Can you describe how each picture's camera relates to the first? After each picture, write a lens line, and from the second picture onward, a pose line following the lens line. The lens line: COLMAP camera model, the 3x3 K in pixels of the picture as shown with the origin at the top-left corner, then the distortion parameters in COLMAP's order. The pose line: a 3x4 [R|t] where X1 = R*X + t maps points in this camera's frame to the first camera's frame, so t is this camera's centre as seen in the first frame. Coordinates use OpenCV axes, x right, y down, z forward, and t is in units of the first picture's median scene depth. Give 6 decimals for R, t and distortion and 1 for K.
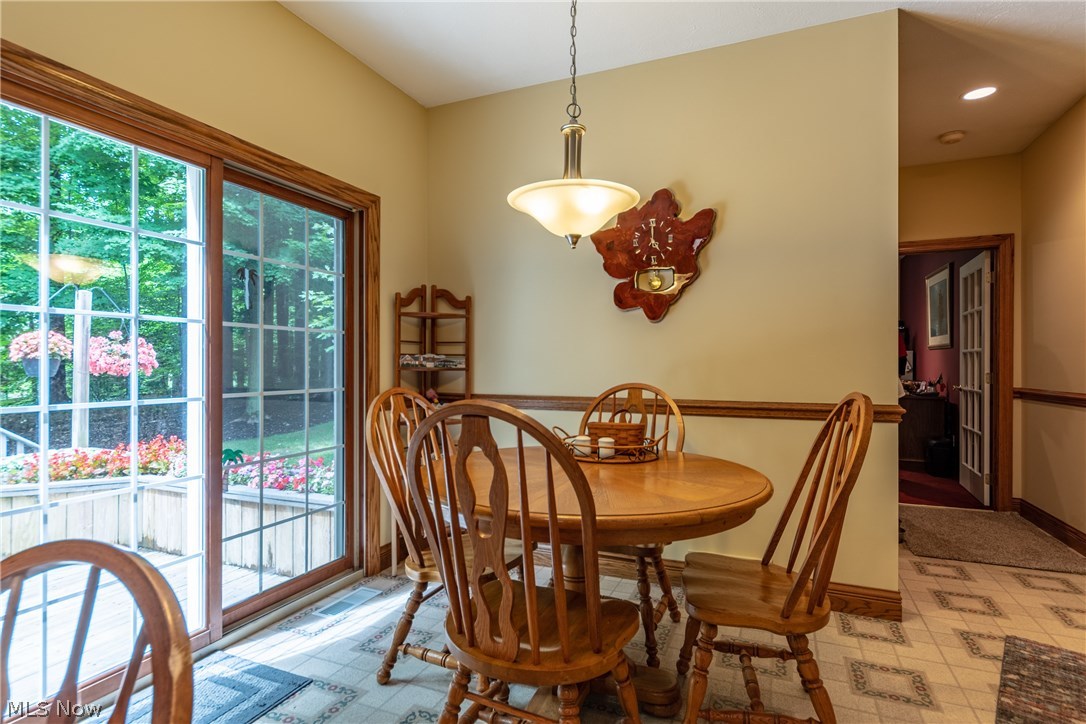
lens RADIAL K [[549.8, 0, 543.2], [0, 549.8, 363.2], [0, 0, 1]] dist [0.002258, 0.000265]
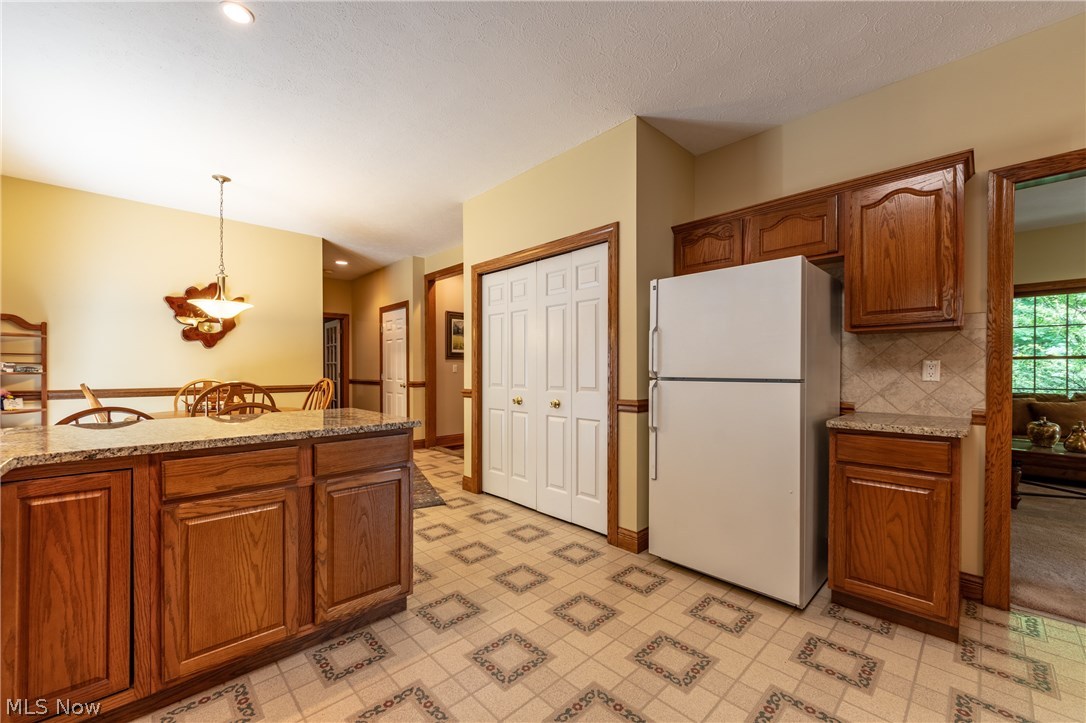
lens RADIAL K [[426.7, 0, 542.4], [0, 426.7, 369.3], [0, 0, 1]] dist [0.000274, 0.000027]
pose [[0.387060, -0.000985, 0.922054, -0.653181], [-0.003216, 0.999992, 0.002418, -0.006492], [-0.922049, -0.003901, 0.387053, -0.606775]]
